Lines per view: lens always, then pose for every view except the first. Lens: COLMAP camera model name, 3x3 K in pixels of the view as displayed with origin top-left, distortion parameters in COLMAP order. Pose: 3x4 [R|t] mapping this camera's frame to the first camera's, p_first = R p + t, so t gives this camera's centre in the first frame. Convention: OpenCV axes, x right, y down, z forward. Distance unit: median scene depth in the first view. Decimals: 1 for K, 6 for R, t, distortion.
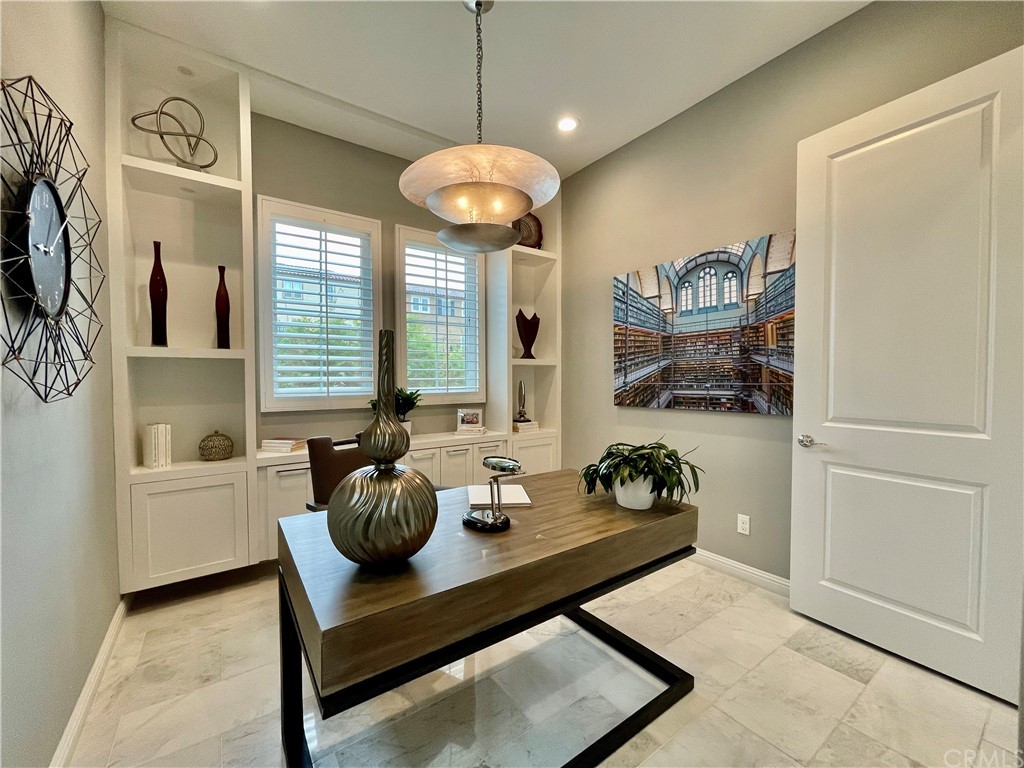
lens RADIAL K [[415.5, 0, 508.7], [0, 415.5, 384.4], [0, 0, 1]] dist [0.002945, 0.000471]
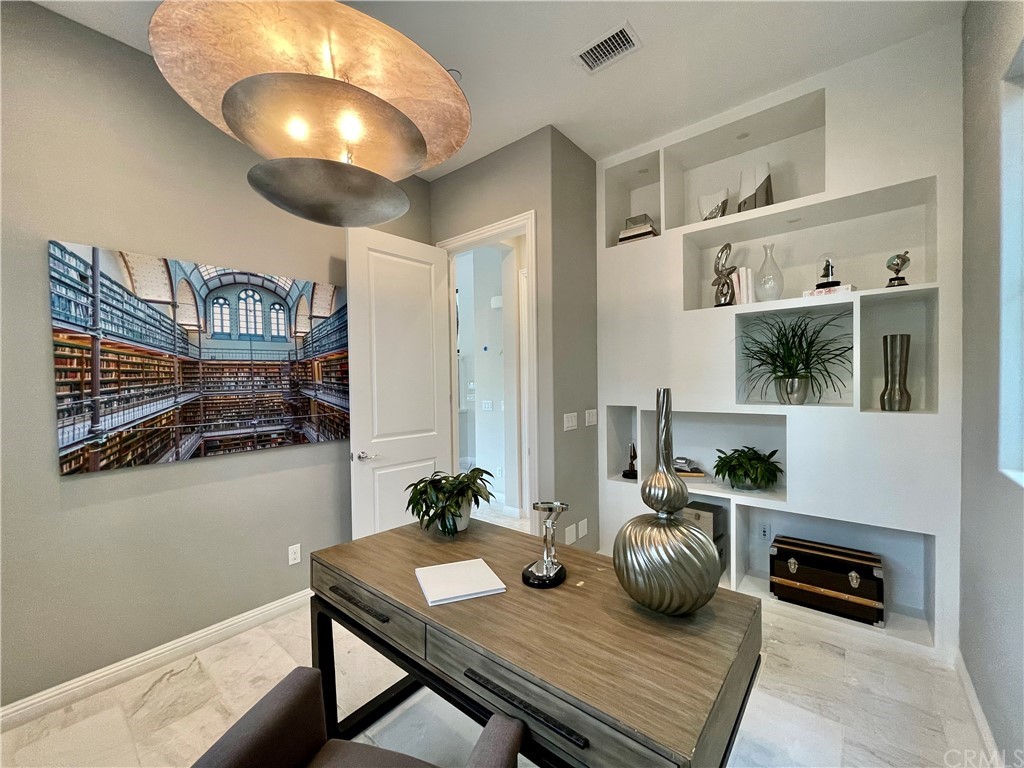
lens RADIAL K [[415.5, 0, 510.5], [0, 415.5, 389.6], [0, 0, 1]] dist [0.002945, 0.000471]
pose [[-0.258409, -0.007433, 0.966007, -0.503032], [0.035500, 0.999222, 0.017185, -0.060082], [-0.965383, 0.038734, -0.257944, 0.665692]]
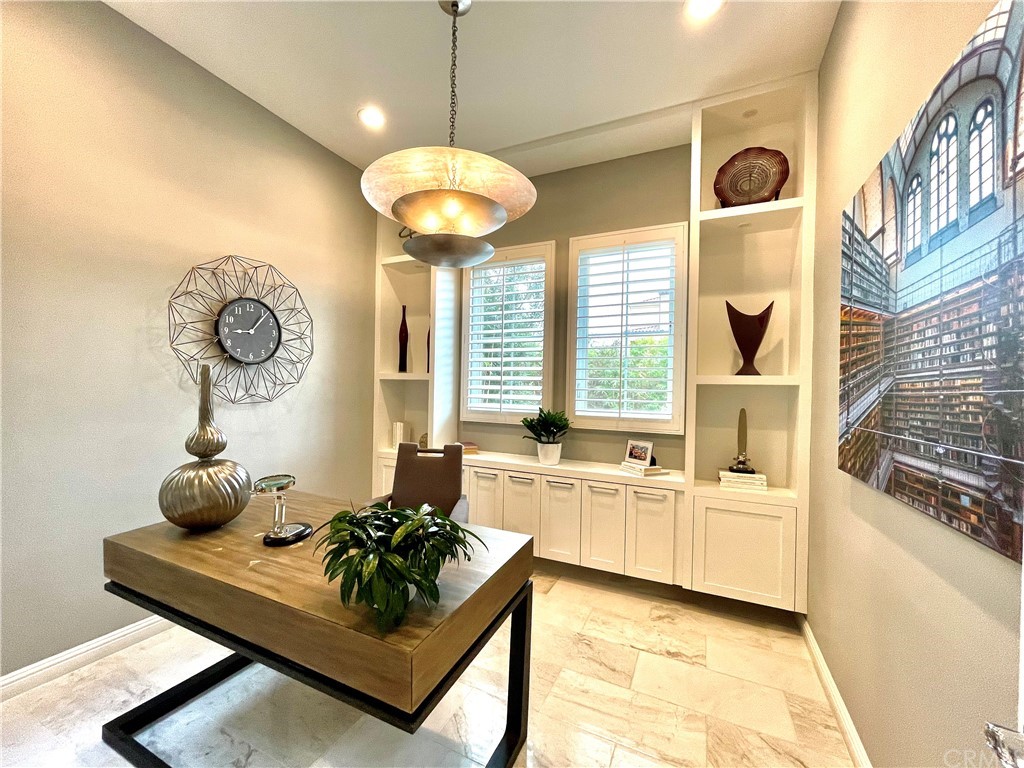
lens RADIAL K [[415.5, 0, 508.4], [0, 415.5, 385.3], [0, 0, 1]] dist [0.002945, 0.000471]
pose [[0.486905, 0.008577, -0.873413, 0.581320], [-0.039154, 0.999161, -0.012015, -0.032013], [0.872577, 0.040048, 0.486832, 0.483389]]
